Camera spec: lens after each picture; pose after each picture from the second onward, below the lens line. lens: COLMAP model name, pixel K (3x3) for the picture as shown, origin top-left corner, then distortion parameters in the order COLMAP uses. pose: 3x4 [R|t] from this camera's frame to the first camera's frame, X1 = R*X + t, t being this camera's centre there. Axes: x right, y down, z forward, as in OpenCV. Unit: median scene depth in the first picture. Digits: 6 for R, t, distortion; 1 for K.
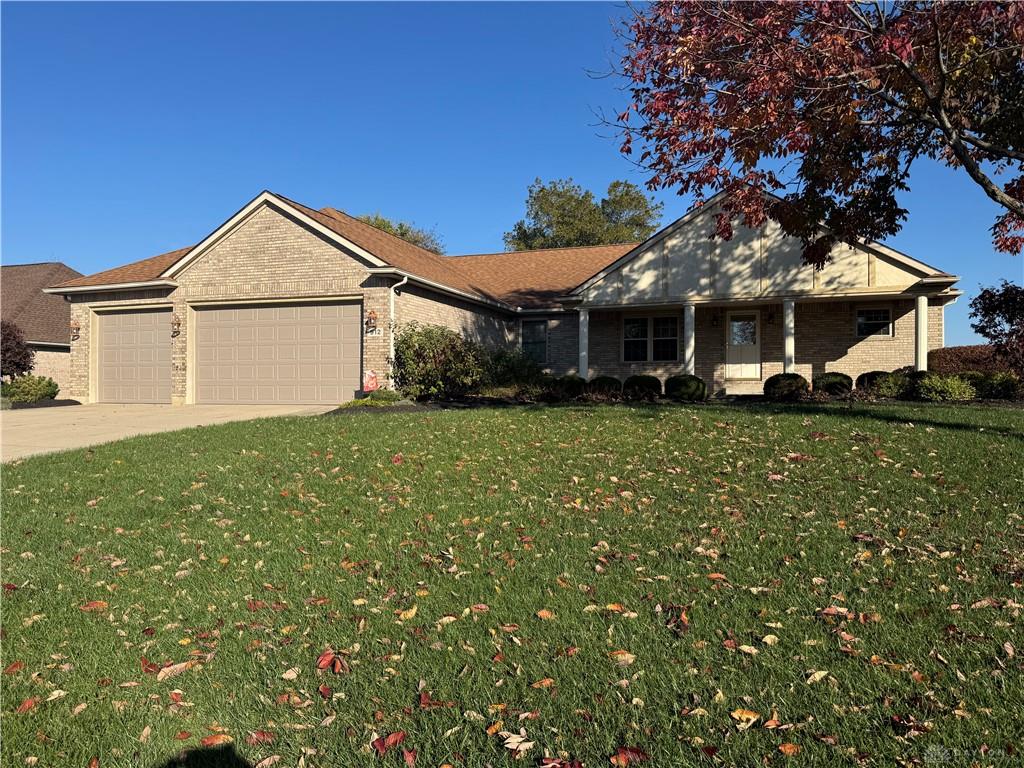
lens RADIAL K [[707.5, 0, 511.6], [0, 707.5, 391.1], [0, 0, 1]] dist [0.023767, -0.007174]
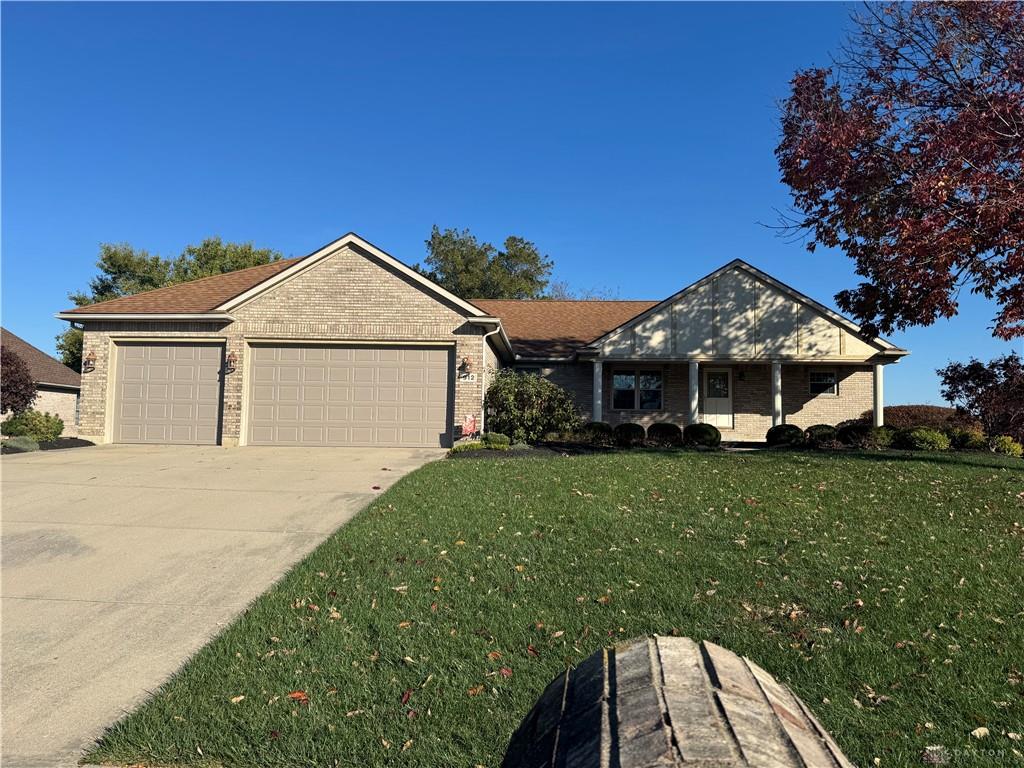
lens RADIAL K [[707.5, 0, 515.5], [0, 707.5, 378.0], [0, 0, 1]] dist [0.023767, -0.007174]
pose [[0.957855, 0.036593, 0.284912, -0.361301], [-0.014870, 0.996840, -0.078037, -0.002921], [-0.286867, 0.070511, 0.955372, -0.008435]]
